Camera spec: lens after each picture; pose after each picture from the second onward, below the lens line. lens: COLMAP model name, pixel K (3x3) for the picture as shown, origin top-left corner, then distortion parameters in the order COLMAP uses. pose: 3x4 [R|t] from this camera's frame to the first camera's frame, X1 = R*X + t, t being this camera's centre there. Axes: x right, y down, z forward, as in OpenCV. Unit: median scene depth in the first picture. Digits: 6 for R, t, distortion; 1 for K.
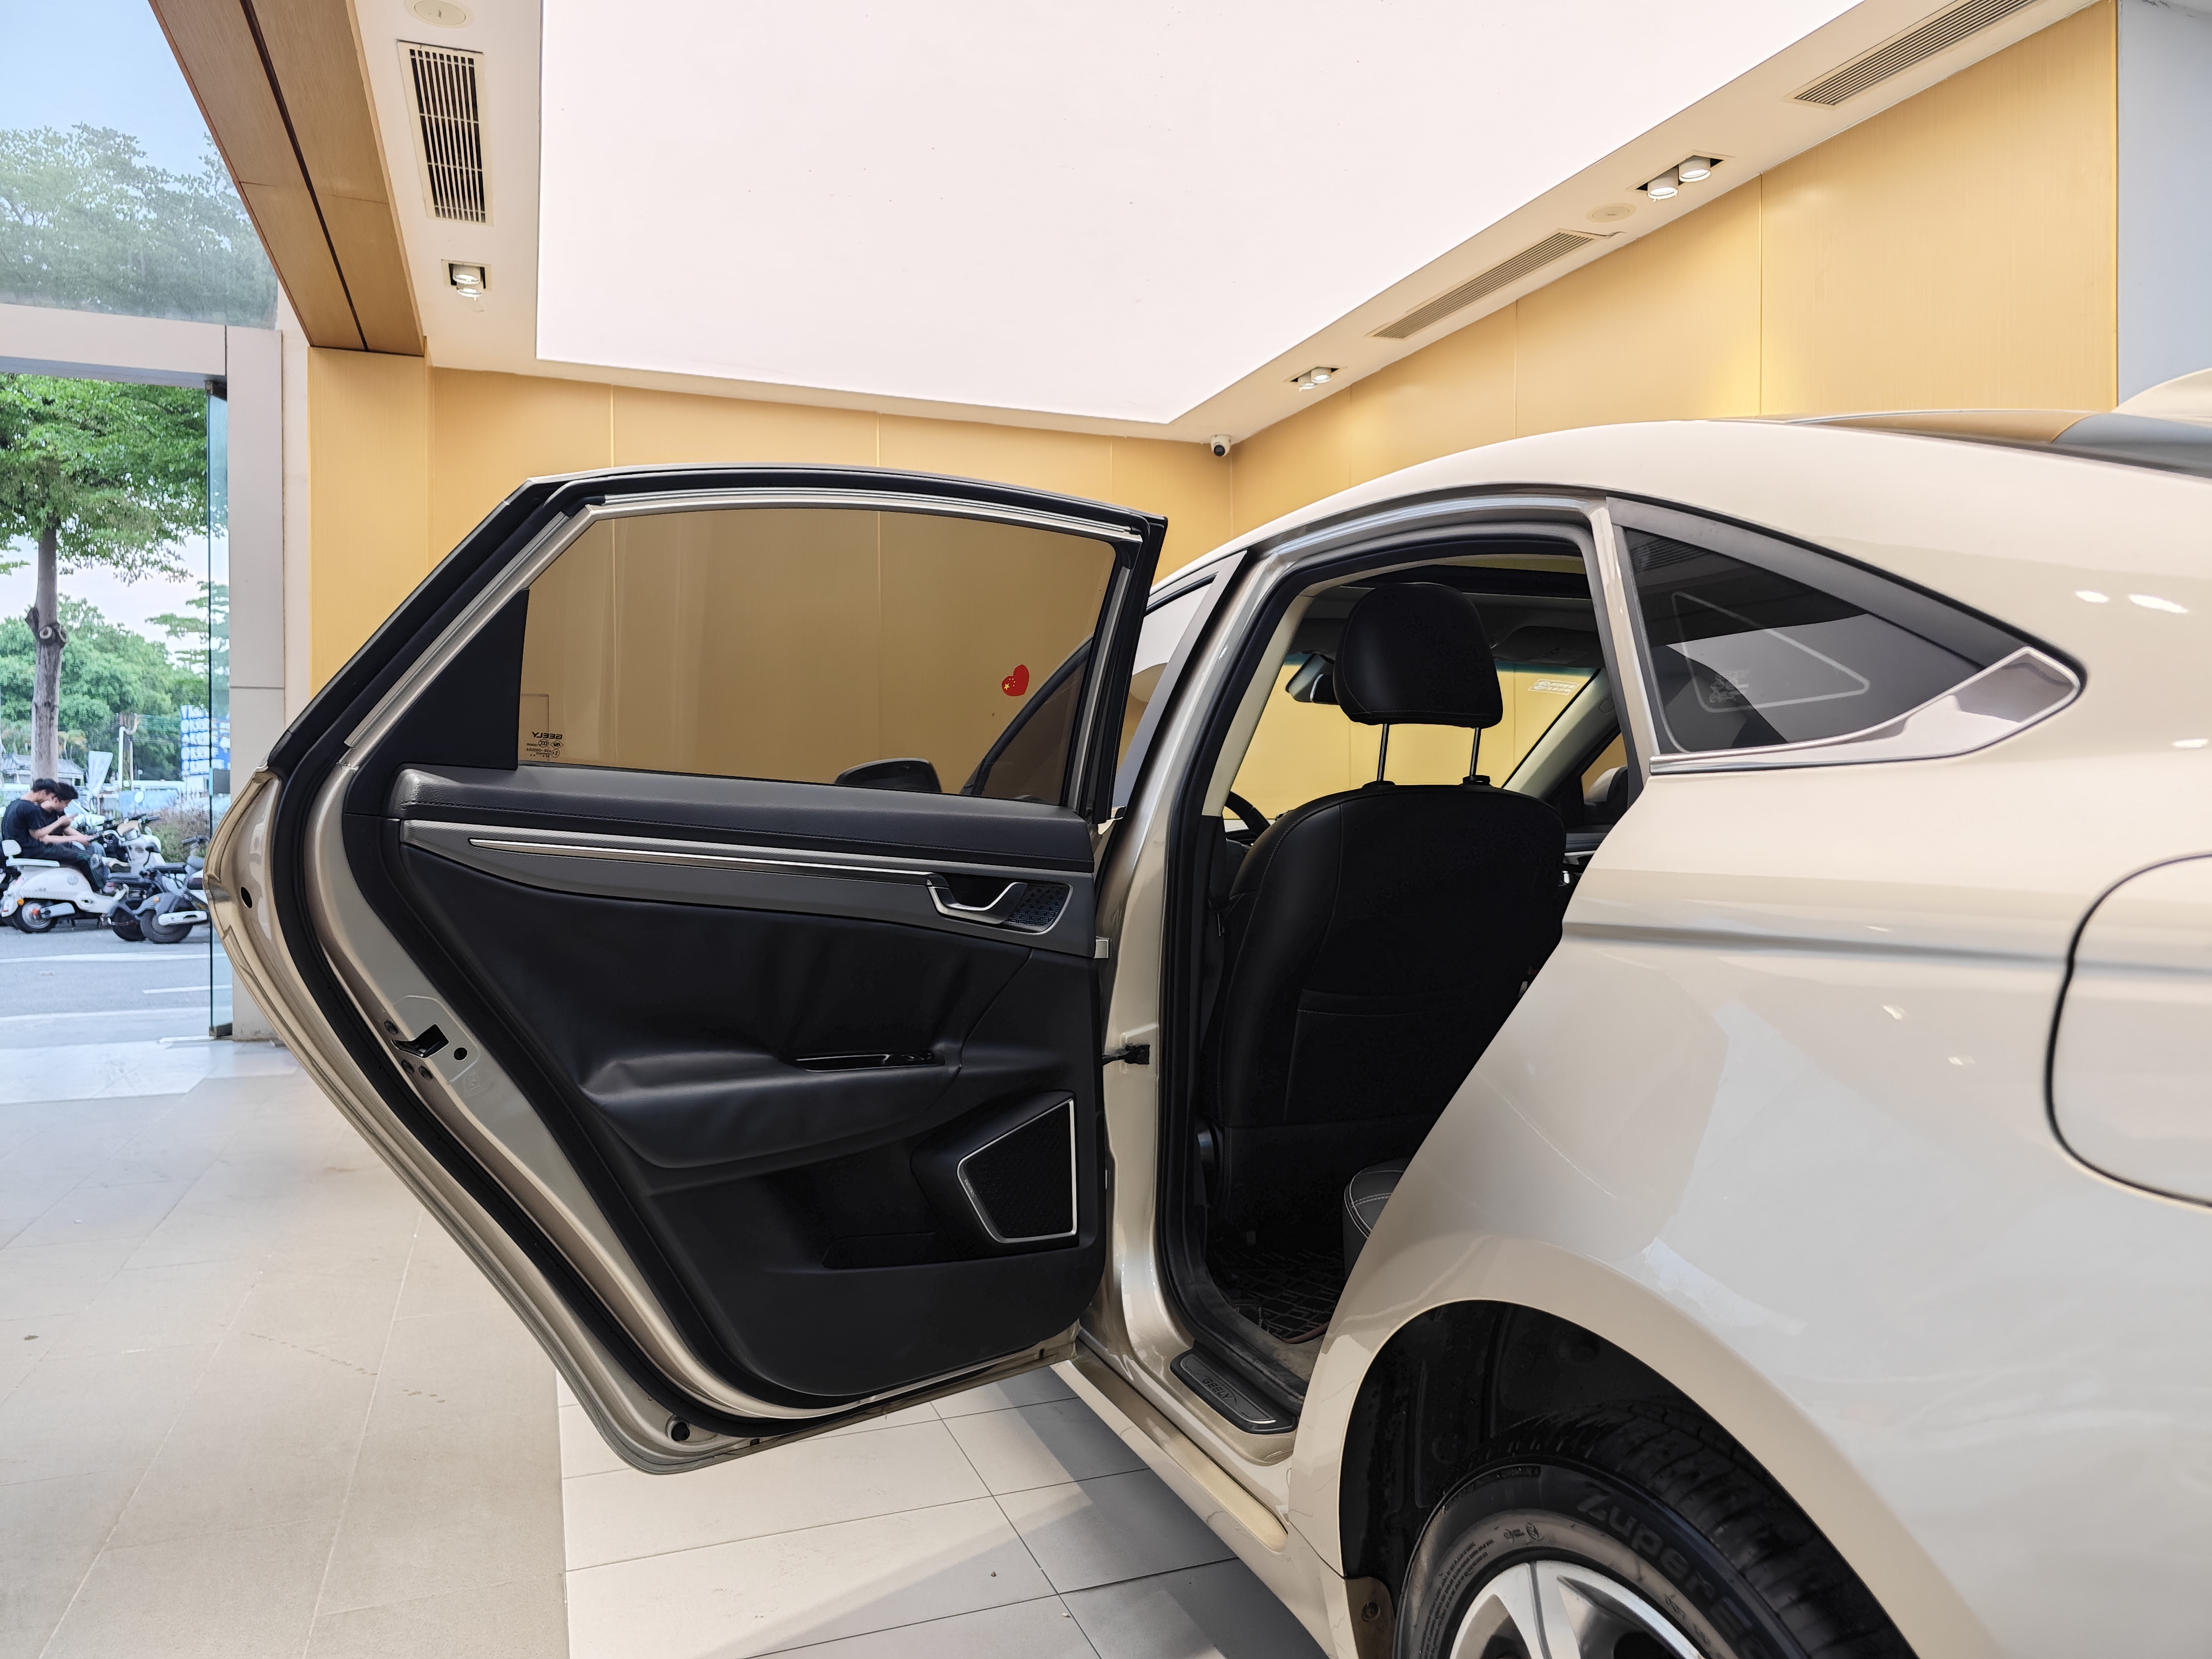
lens RADIAL K [[1490.9, 0, 1083.3], [0, 1490.9, 825.0], [0, 0, 1]] dist [0.010607, -0.018638]
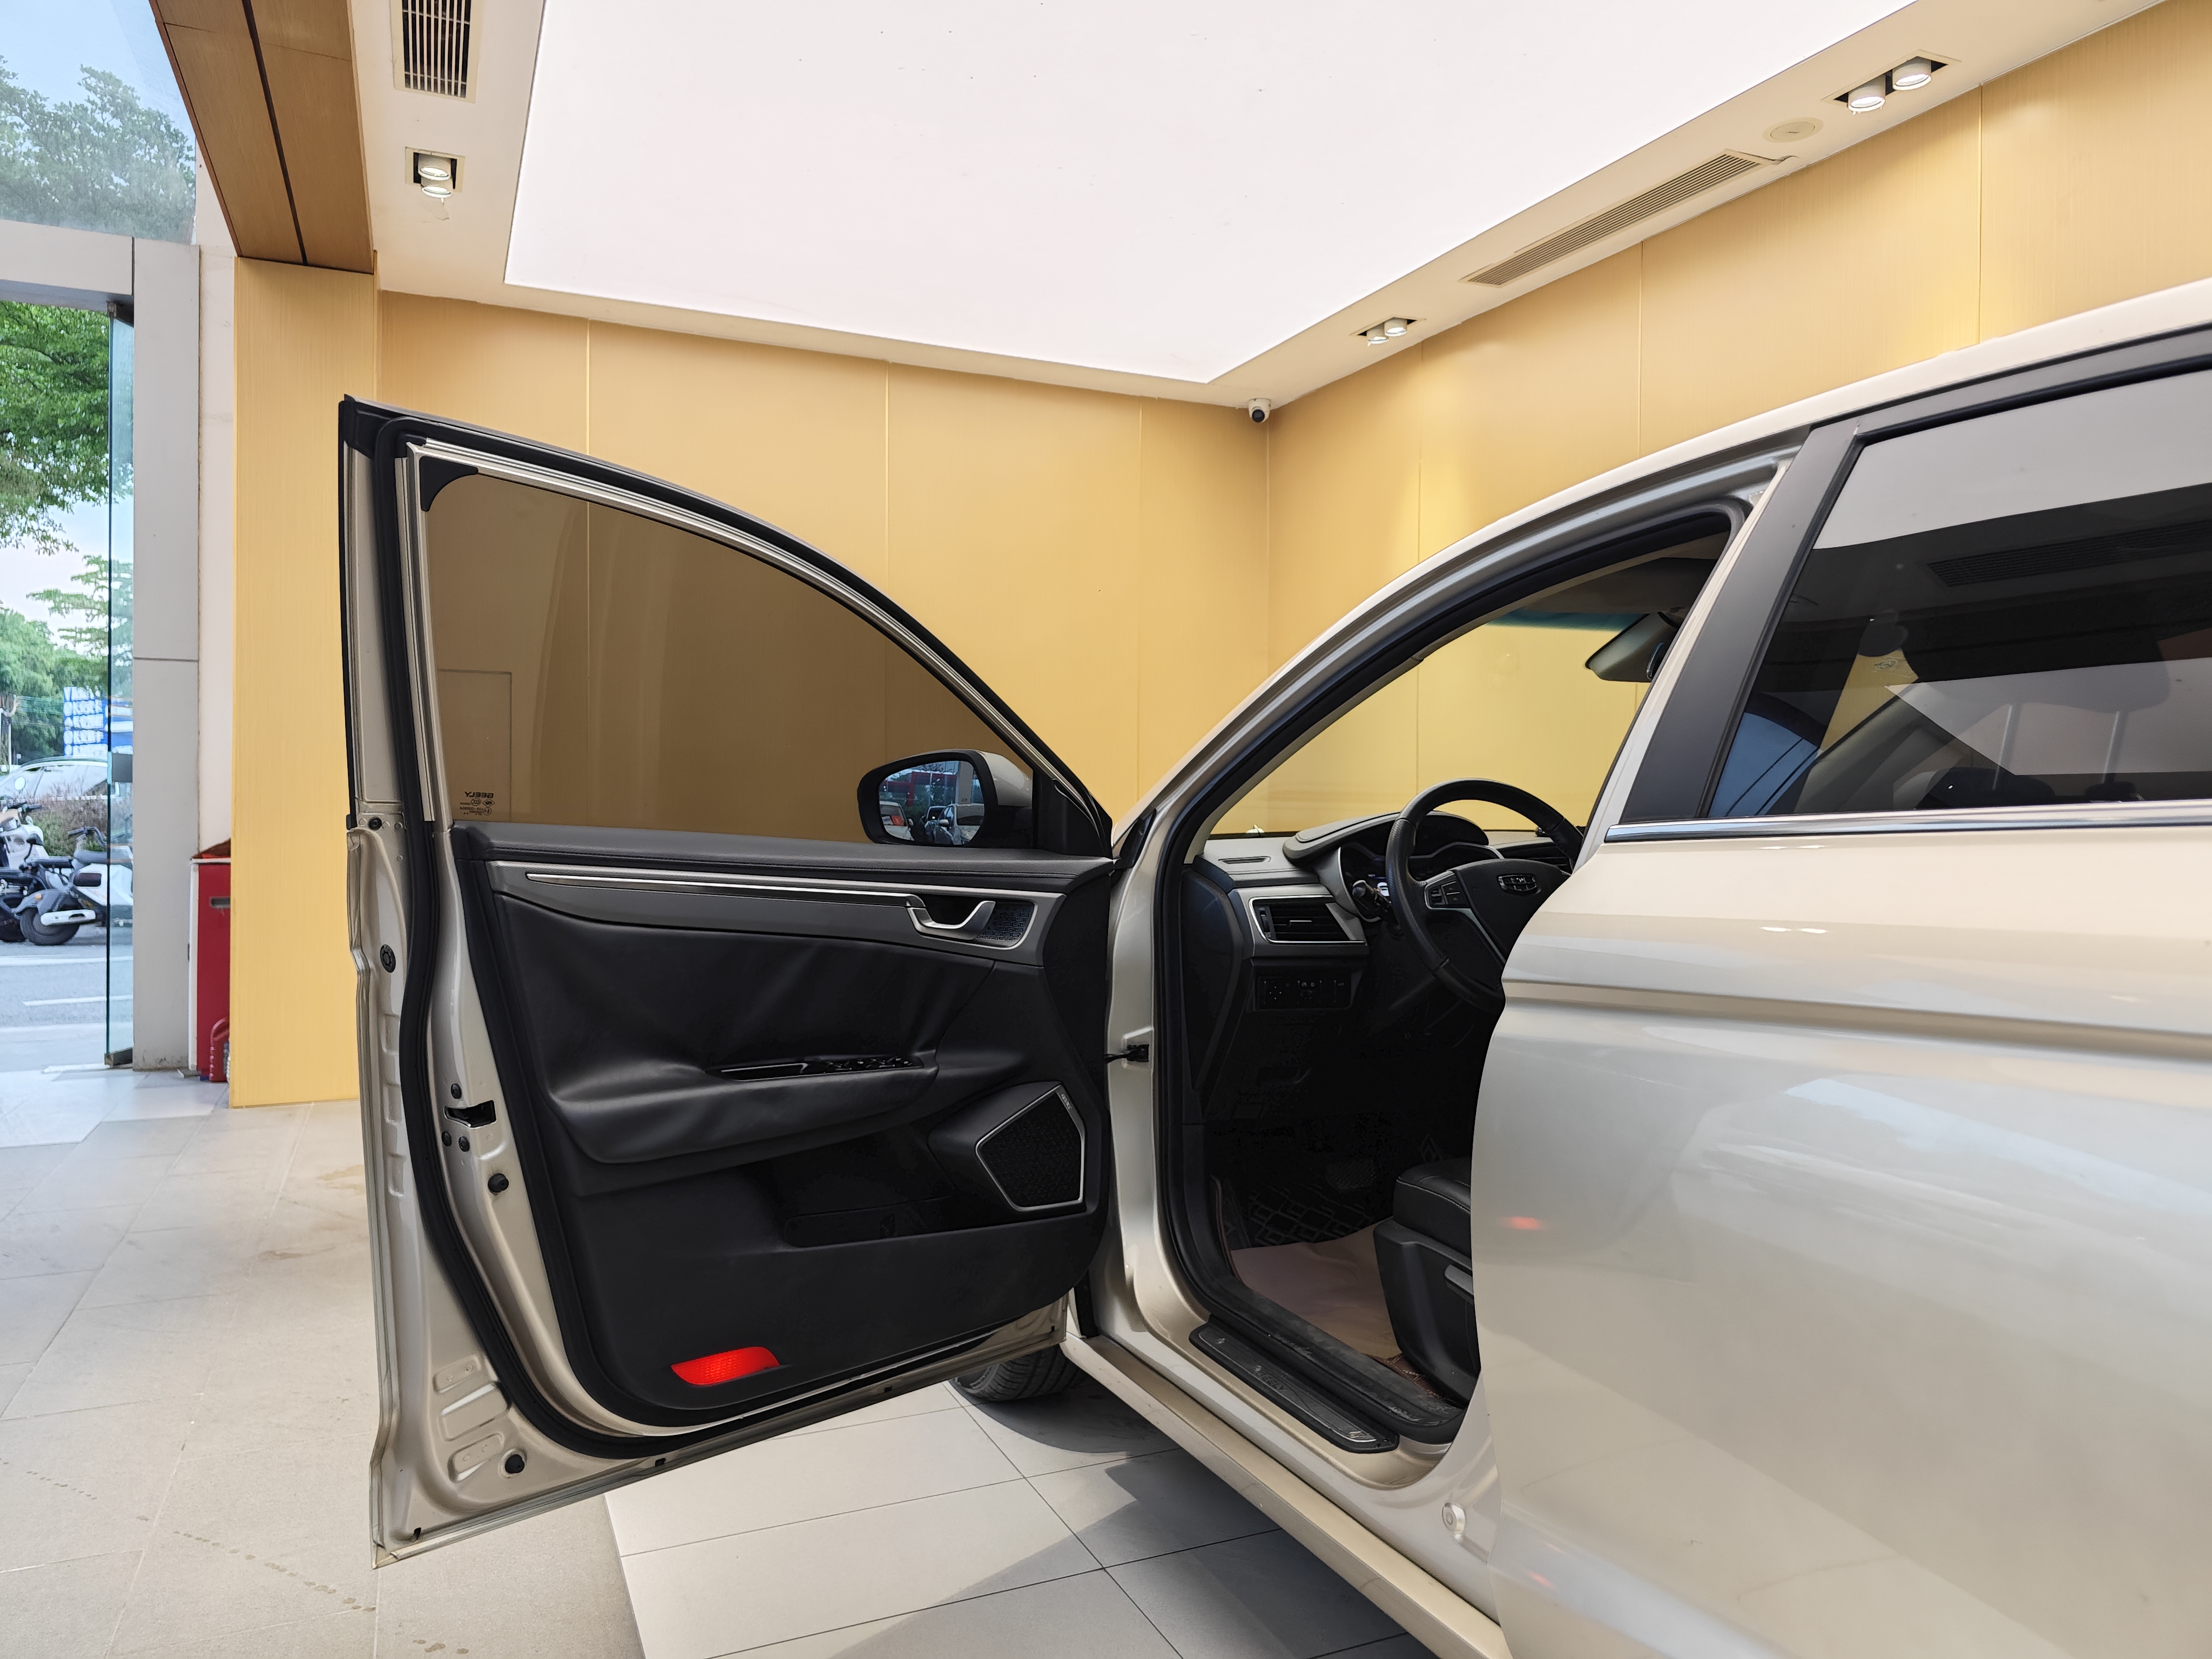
lens RADIAL K [[1490.9, 0, 1081.3], [0, 1490.9, 819.2], [0, 0, 1]] dist [0.010607, -0.018638]
pose [[0.998393, 0.009189, 0.055924, -0.065058], [-0.009144, 0.999958, -0.001068, -0.003150], [-0.055932, 0.000555, 0.998434, 0.098294]]
